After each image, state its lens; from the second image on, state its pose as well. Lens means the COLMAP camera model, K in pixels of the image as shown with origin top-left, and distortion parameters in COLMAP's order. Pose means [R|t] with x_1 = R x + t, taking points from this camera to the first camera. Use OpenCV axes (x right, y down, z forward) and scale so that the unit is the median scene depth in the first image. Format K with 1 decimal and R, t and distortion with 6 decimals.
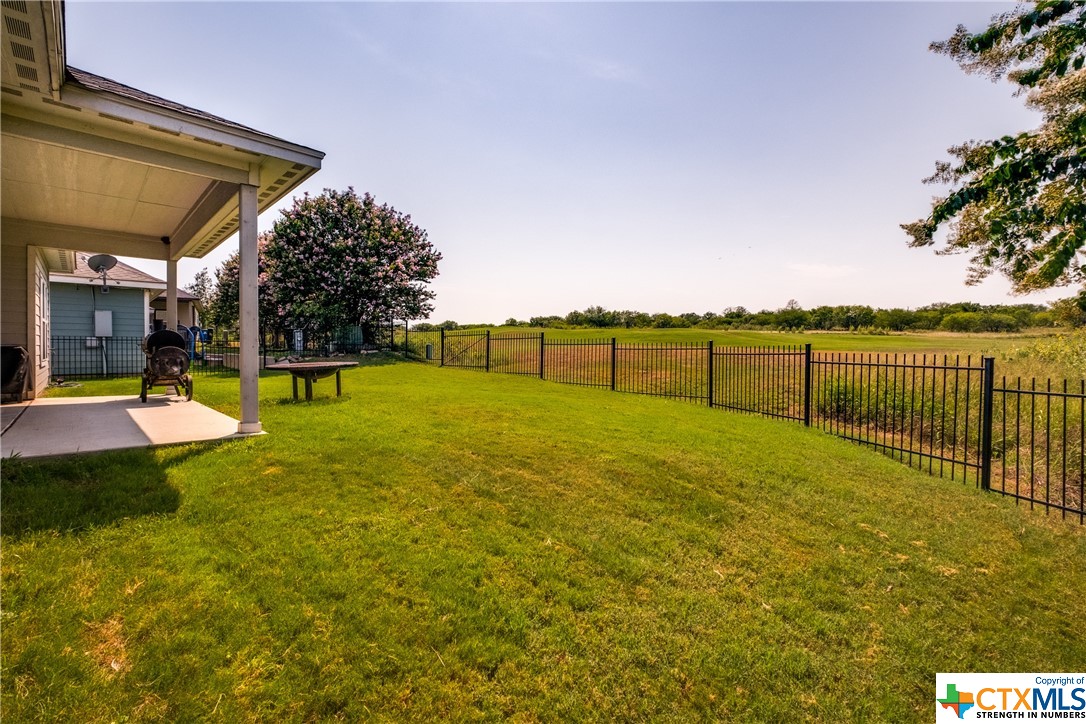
lens RADIAL K [[488.6, 0, 545.1], [0, 488.6, 358.0], [0, 0, 1]] dist [-0.000742, 0.000058]
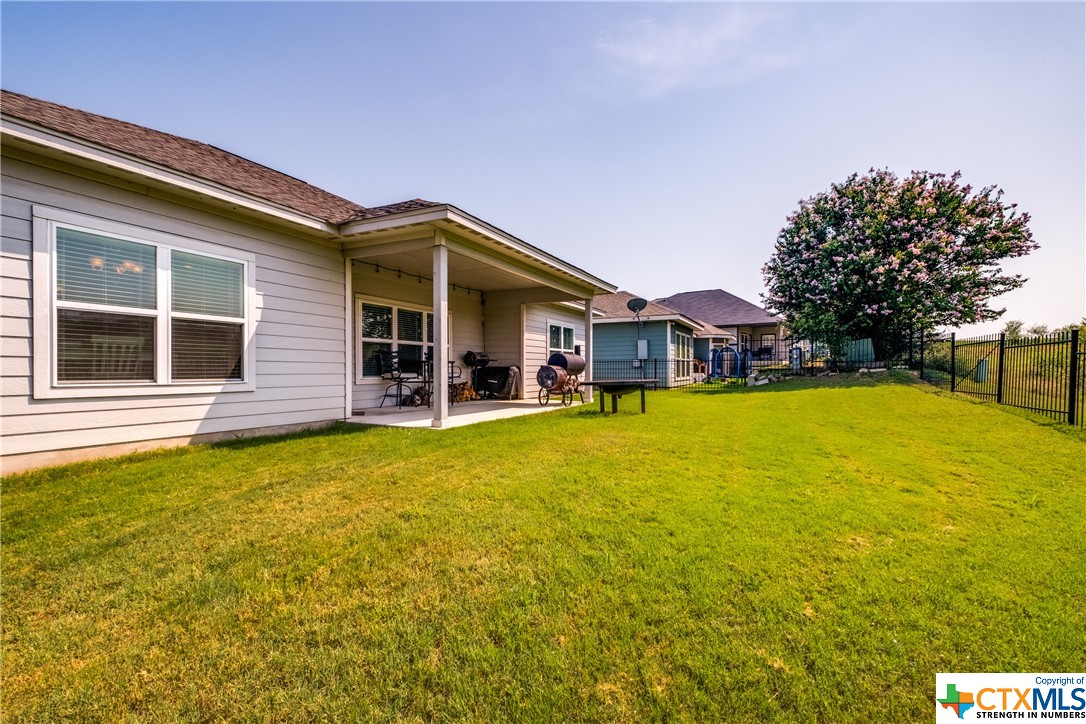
lens RADIAL K [[488.6, 0, 527.7], [0, 488.6, 384.0], [0, 0, 1]] dist [-0.000742, 0.000058]
pose [[0.319647, 0.023798, -0.947238, 0.226392], [-0.013771, 0.999696, 0.020469, 0.000485], [0.947437, 0.006501, 0.319878, 0.234172]]
